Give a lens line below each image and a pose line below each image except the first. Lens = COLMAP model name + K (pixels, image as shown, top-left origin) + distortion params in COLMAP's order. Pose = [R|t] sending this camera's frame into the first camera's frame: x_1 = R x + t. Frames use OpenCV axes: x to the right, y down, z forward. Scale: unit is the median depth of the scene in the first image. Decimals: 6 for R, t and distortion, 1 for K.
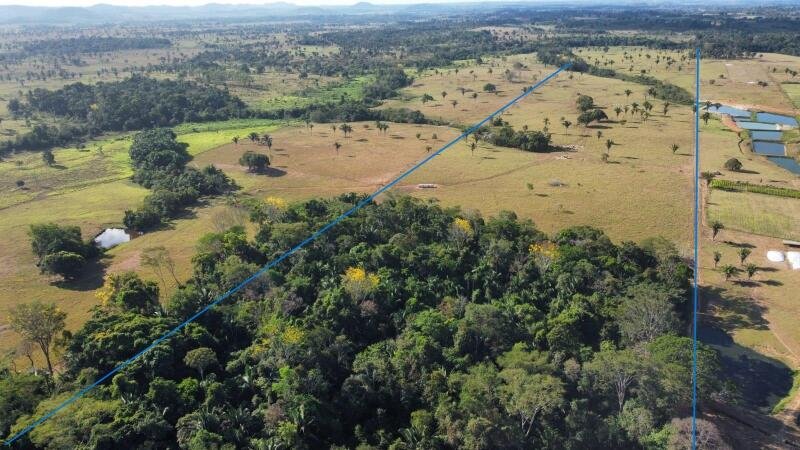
lens RADIAL K [[600.4, 0, 400.0], [0, 600.4, 225.0], [0, 0, 1]] dist [-0.000635, -0.001907]
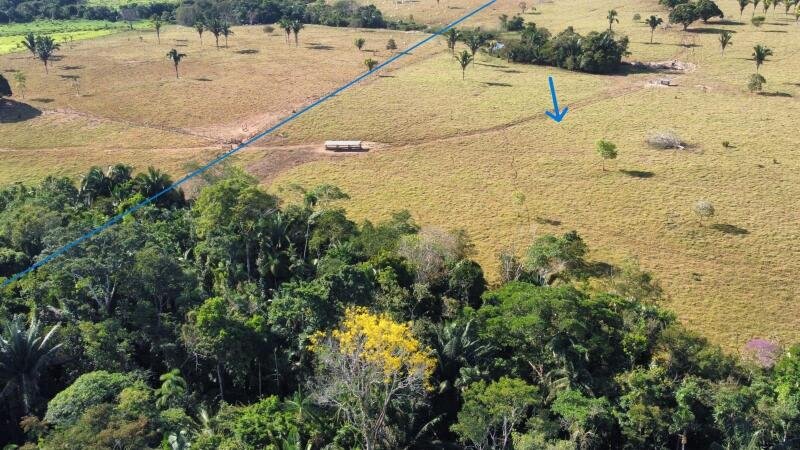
lens RADIAL K [[767.5, 0, 400.0], [0, 767.5, 225.0], [0, 0, 1]] dist [0.000957, -0.014420]
pose [[0.999750, 0.002780, 0.022171, 0.050726], [-0.003804, 0.998920, 0.046304, -0.026145], [-0.022018, -0.046377, 0.998681, 0.347970]]
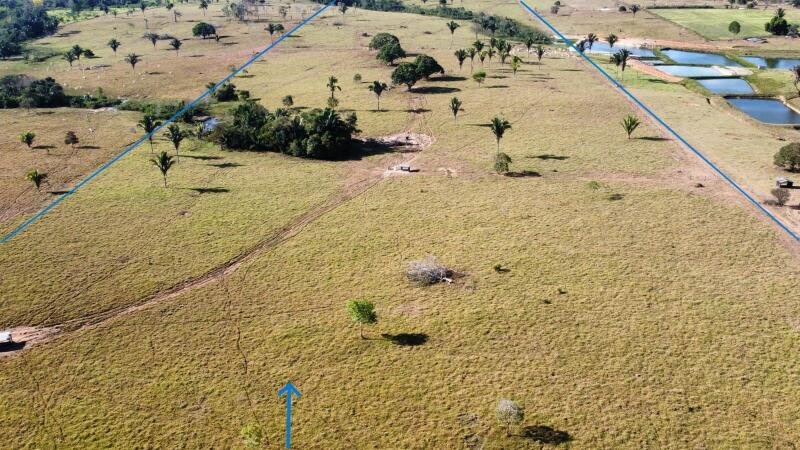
lens RADIAL K [[767.5, 0, 400.0], [0, 767.5, 225.0], [0, 0, 1]] dist [0.000957, -0.014420]
pose [[0.928854, -0.121434, 0.349978, 0.074823], [0.120688, 0.992400, 0.024030, -0.074889], [-0.350236, 0.019918, 0.936450, 0.440622]]
